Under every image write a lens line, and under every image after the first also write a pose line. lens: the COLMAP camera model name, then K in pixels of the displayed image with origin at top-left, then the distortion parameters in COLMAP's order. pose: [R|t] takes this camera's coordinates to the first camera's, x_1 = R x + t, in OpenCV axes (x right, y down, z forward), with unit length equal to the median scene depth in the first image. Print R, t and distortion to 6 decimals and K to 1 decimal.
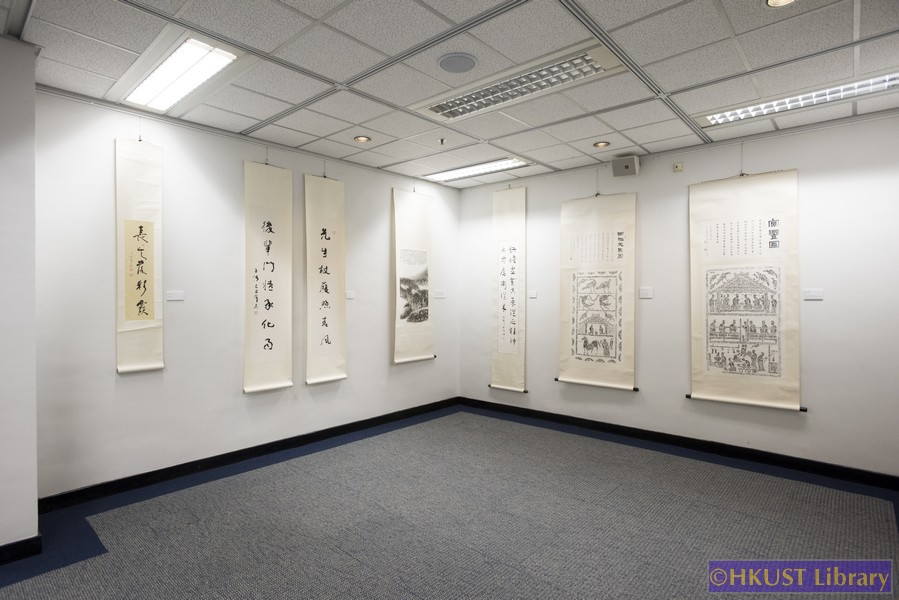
lens RADIAL K [[477.5, 0, 444.8], [0, 477.5, 295.2], [0, 0, 1]] dist [-0.037016, 0.008218]
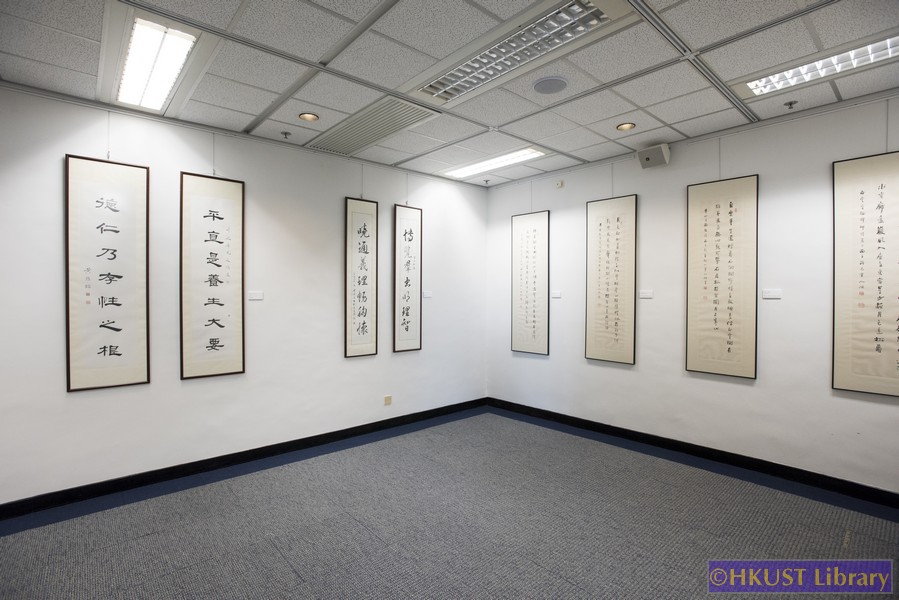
lens RADIAL K [[443.2, 0, 448.8], [0, 443.2, 306.4], [0, 0, 1]] dist [-0.038141, 0.008716]
pose [[0.992754, 0.000377, -0.120166, 0.100189], [0.002623, 0.999689, 0.024804, 0.000724], [0.120138, -0.024940, 0.992444, 0.131402]]
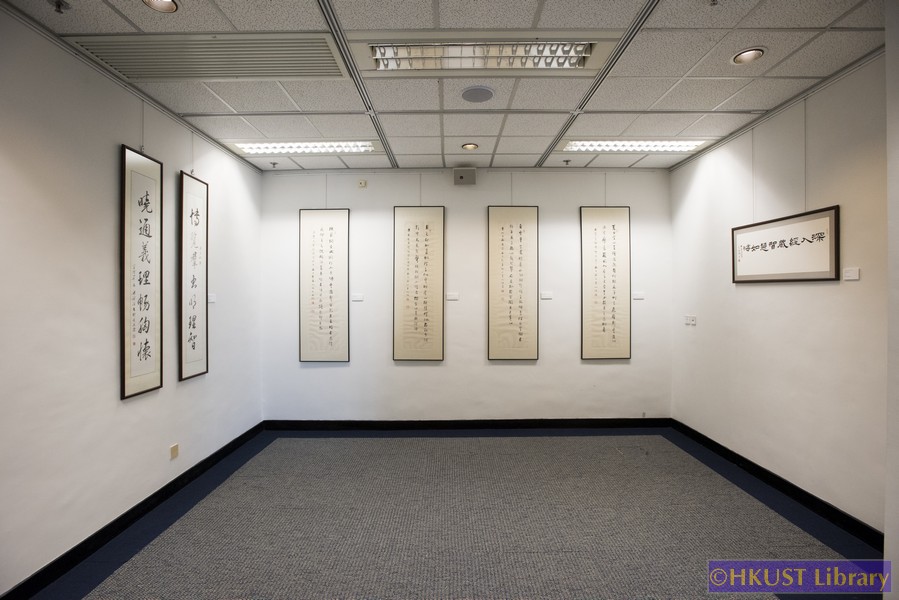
lens RADIAL K [[443.2, 0, 449.2], [0, 443.2, 304.3], [0, 0, 1]] dist [-0.038141, 0.008716]
pose [[0.749558, -0.019761, 0.661644, -0.330142], [0.010864, 0.999787, 0.017552, -0.000882], [-0.661850, -0.005968, 0.749613, 0.330826]]
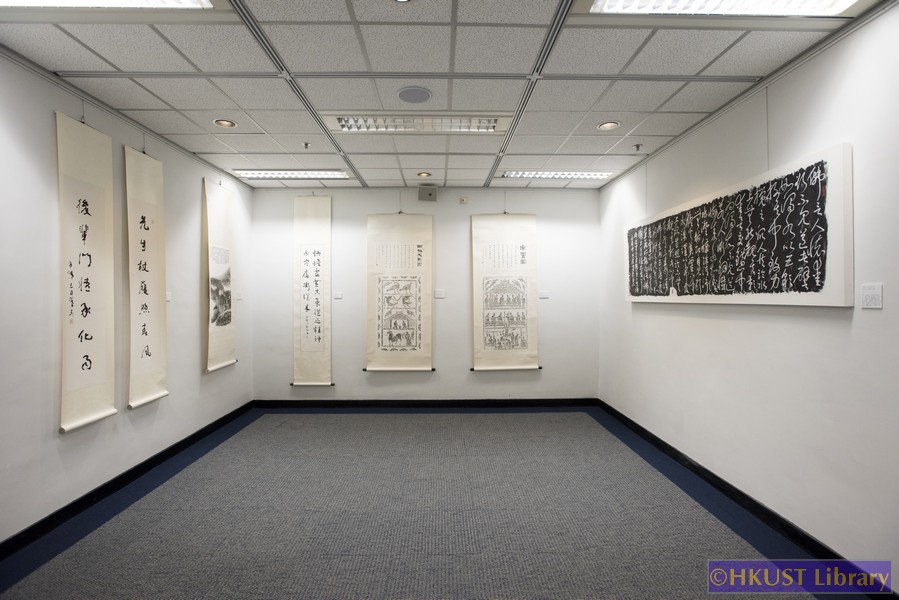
lens RADIAL K [[443.2, 0, 447.4], [0, 443.2, 296.3], [0, 0, 1]] dist [-0.038141, 0.008716]
pose [[0.732918, -0.004878, 0.680299, -0.421891], [0.003529, 0.999988, 0.003369, -0.002414], [-0.680308, -0.000069, 0.732927, 0.106713]]
